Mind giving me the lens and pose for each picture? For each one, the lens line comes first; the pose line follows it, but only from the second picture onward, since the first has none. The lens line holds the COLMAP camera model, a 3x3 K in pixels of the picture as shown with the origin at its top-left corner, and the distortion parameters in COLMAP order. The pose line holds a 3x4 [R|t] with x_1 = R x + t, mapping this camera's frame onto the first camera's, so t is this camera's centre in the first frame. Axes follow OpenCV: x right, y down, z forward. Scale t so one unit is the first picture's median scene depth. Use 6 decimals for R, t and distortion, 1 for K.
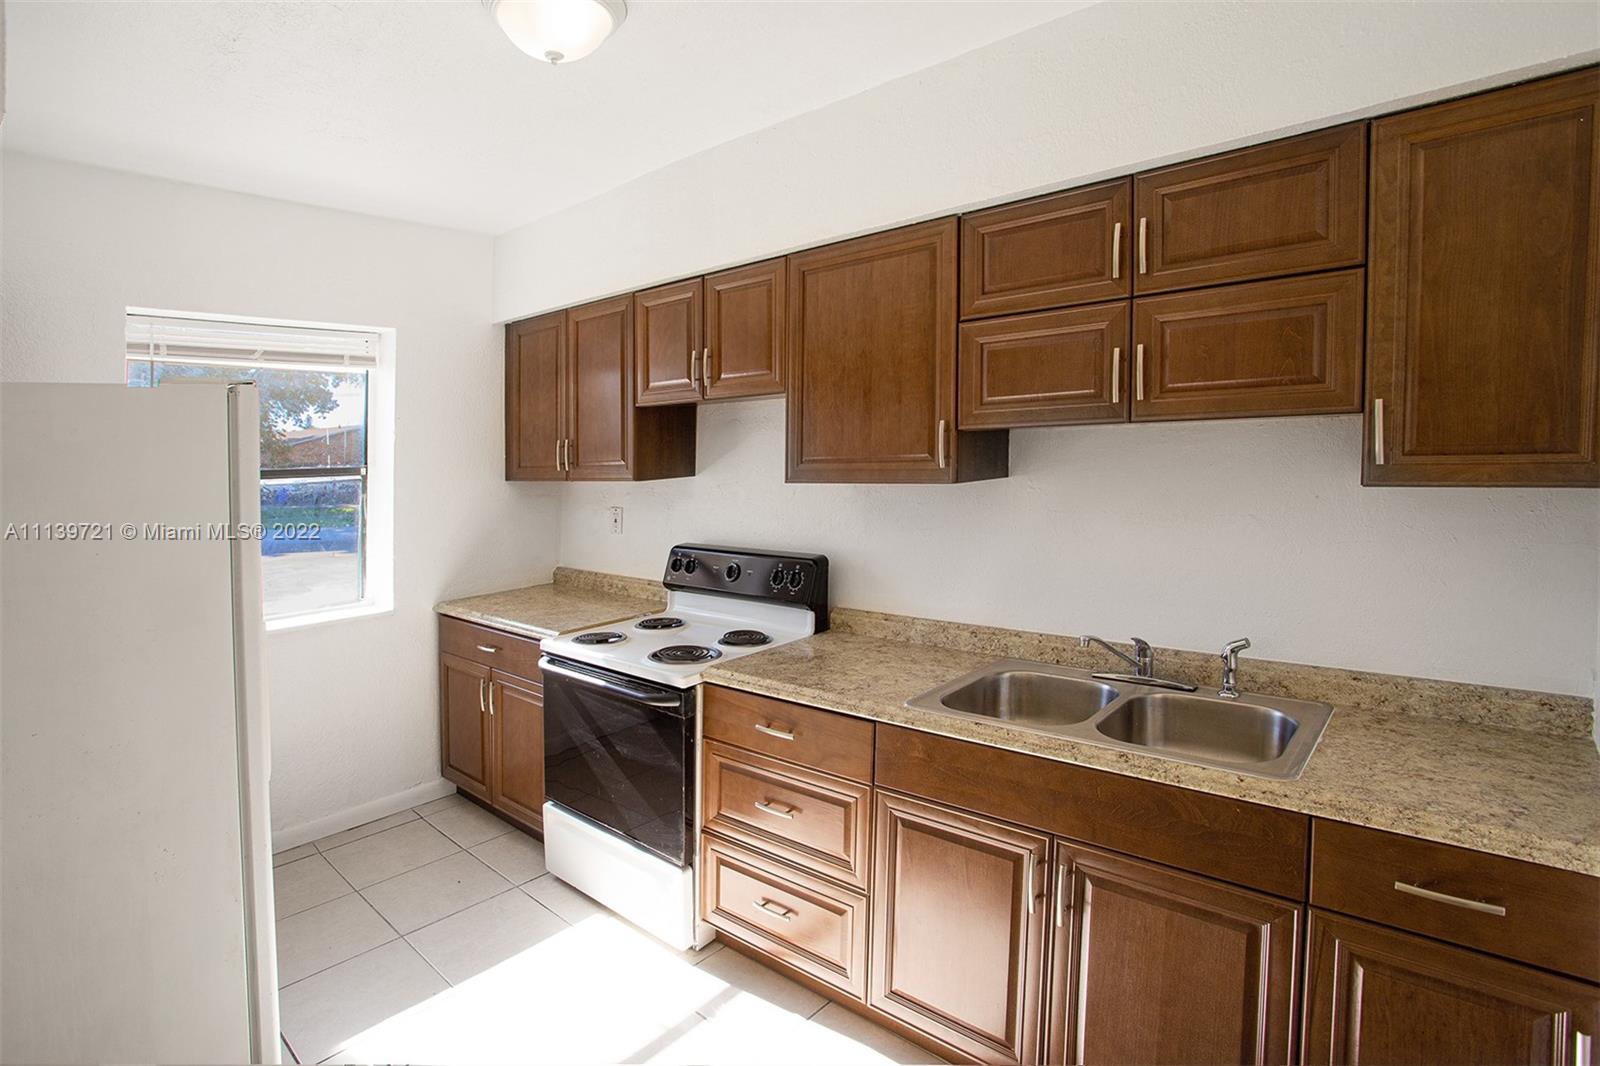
lens RADIAL K [[760.1, 0, 799.0], [0, 760.1, 491.5], [0, 0, 1]] dist [-0.071506, 0.030278]
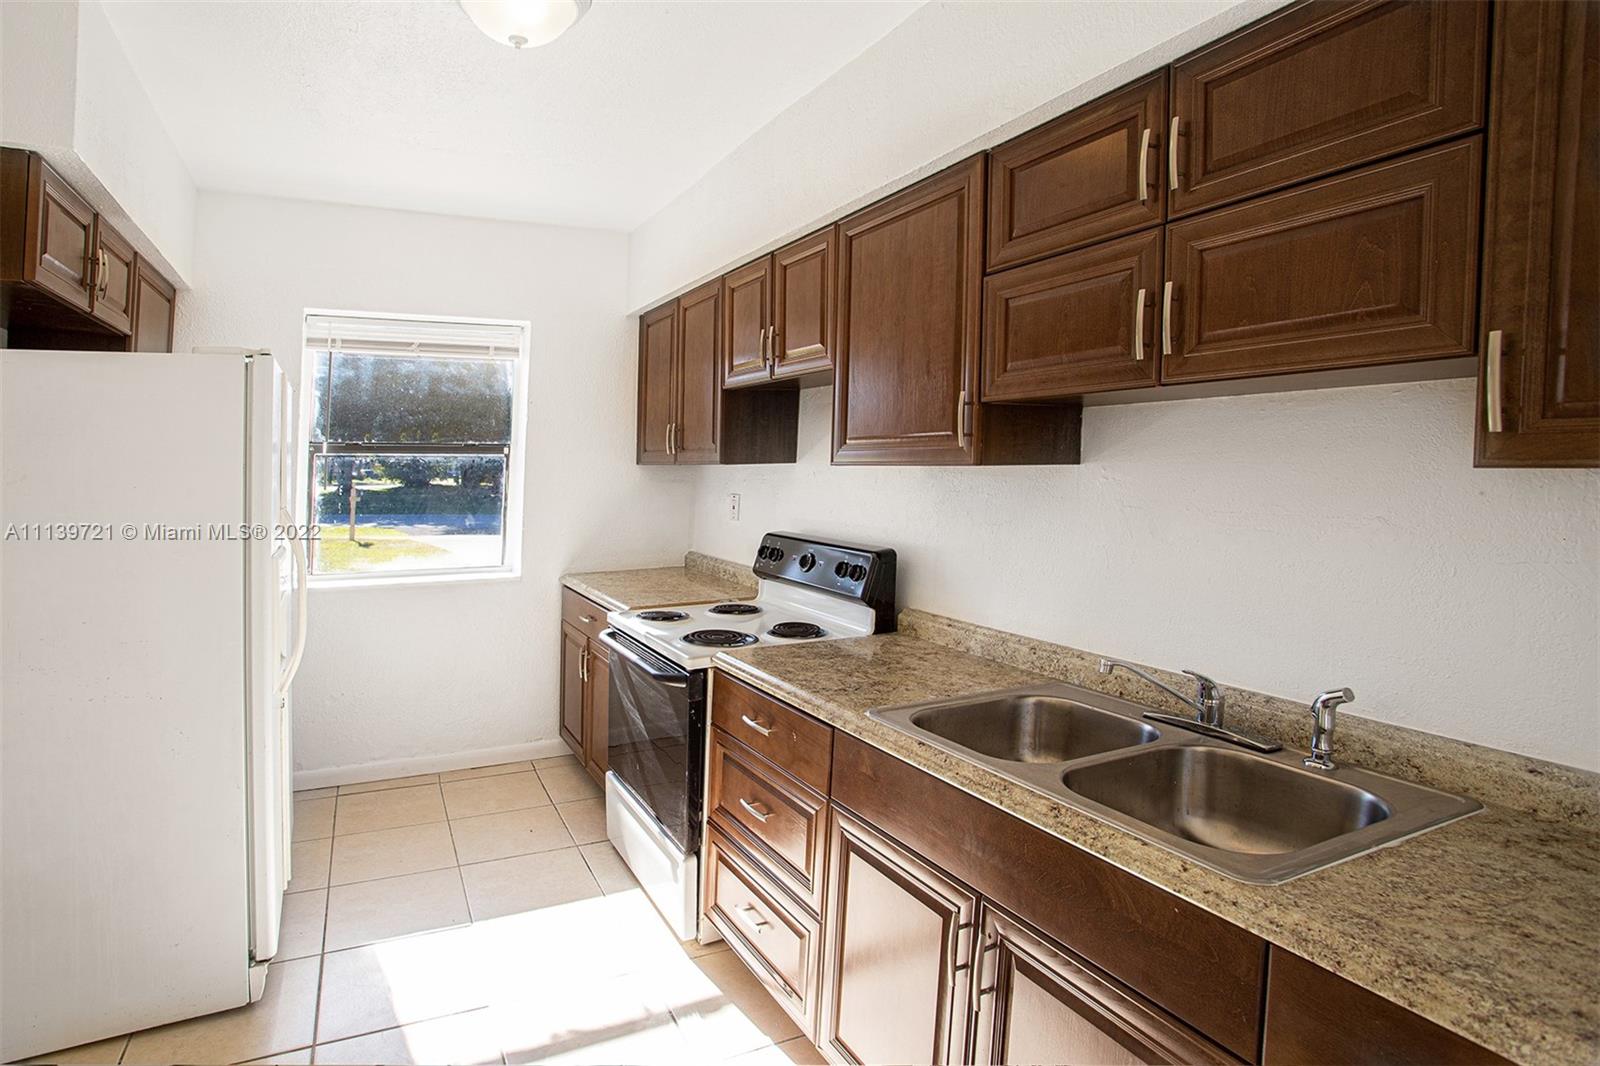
lens RADIAL K [[777.9, 0, 795.3], [0, 777.9, 489.1], [0, 0, 1]] dist [-0.058972, 0.022814]
pose [[0.928835, 0.033751, -0.368952, 0.343004], [-0.039337, 0.999197, -0.007625, 0.031157], [0.368399, 0.021596, 0.929417, 0.118554]]
